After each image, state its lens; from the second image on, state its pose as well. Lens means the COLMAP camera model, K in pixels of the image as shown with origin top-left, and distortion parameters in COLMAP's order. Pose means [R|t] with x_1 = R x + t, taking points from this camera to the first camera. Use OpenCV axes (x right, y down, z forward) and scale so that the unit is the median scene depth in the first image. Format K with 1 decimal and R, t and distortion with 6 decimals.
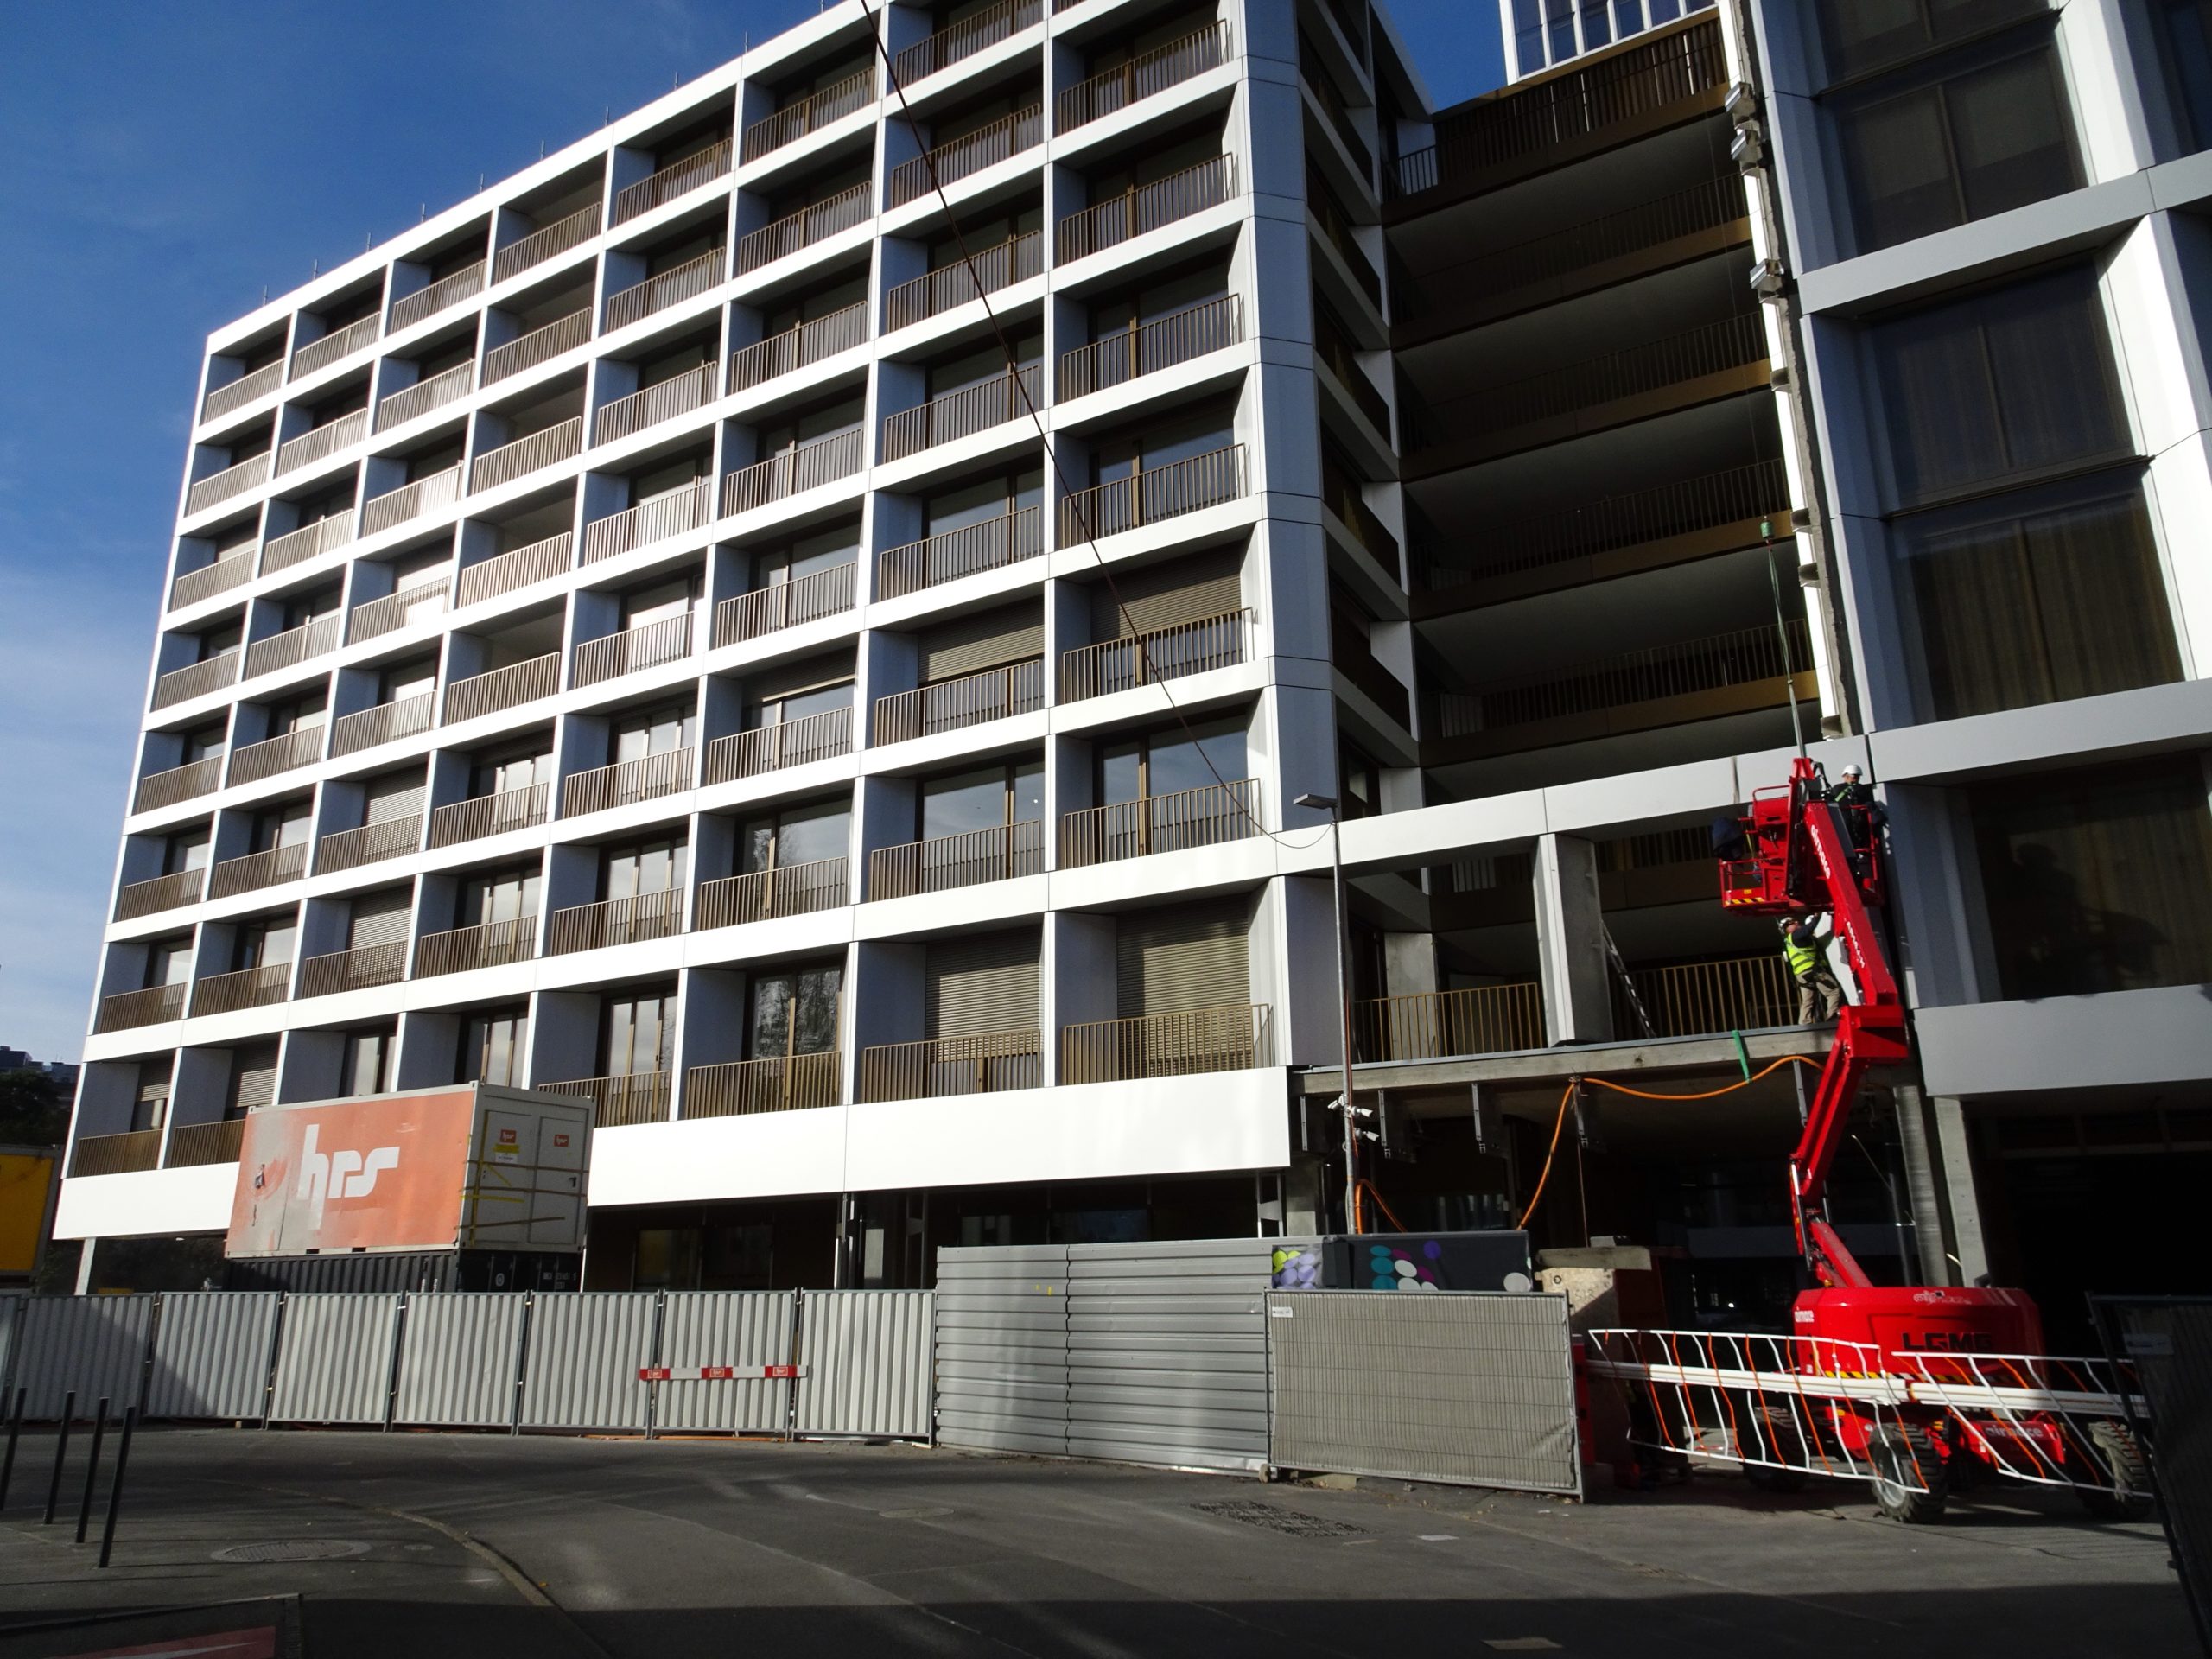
lens RADIAL K [[1651.7, 0, 1100.9], [0, 1651.7, 782.9], [0, 0, 1]] dist [0.023266, -0.001683]
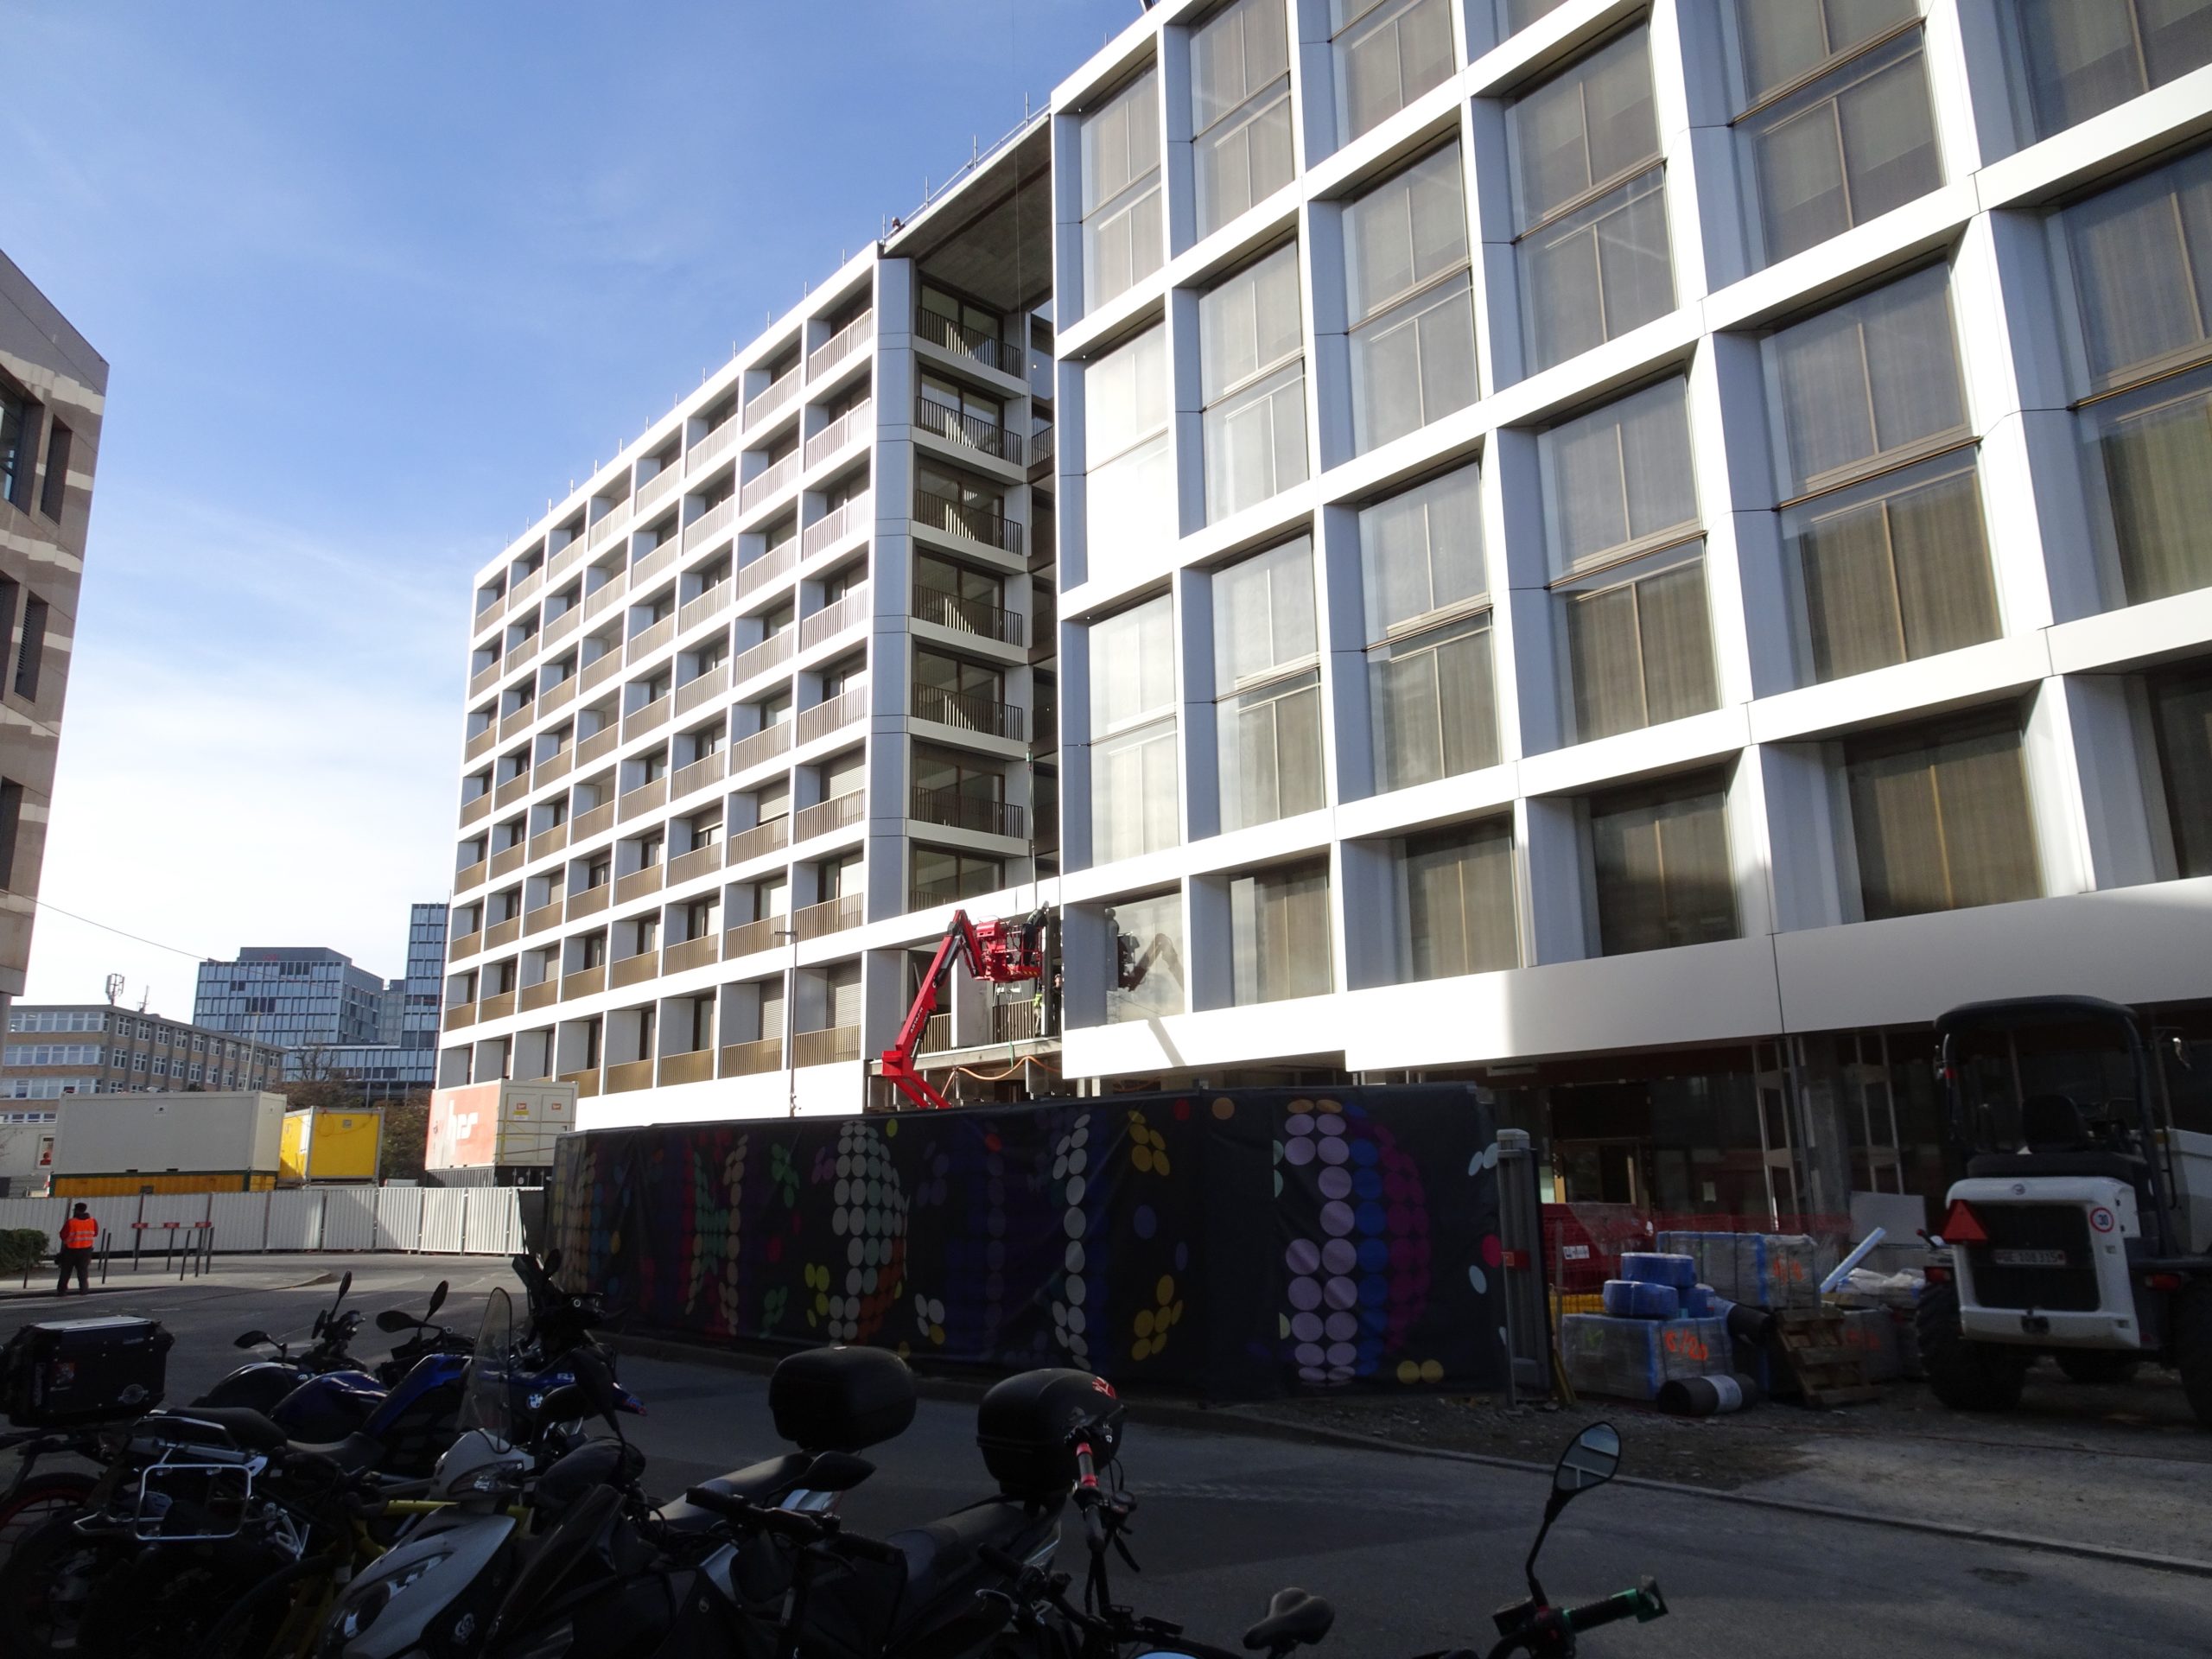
lens RADIAL K [[1558.7, 0, 1106.0], [0, 1558.7, 829.5], [0, 0, 1]] dist [-0.001799, -0.001781]
pose [[0.956658, -0.076704, -0.280931, 0.402858], [0.100742, 0.992295, 0.072127, -0.080215], [0.273233, -0.097303, 0.957014, -0.241420]]
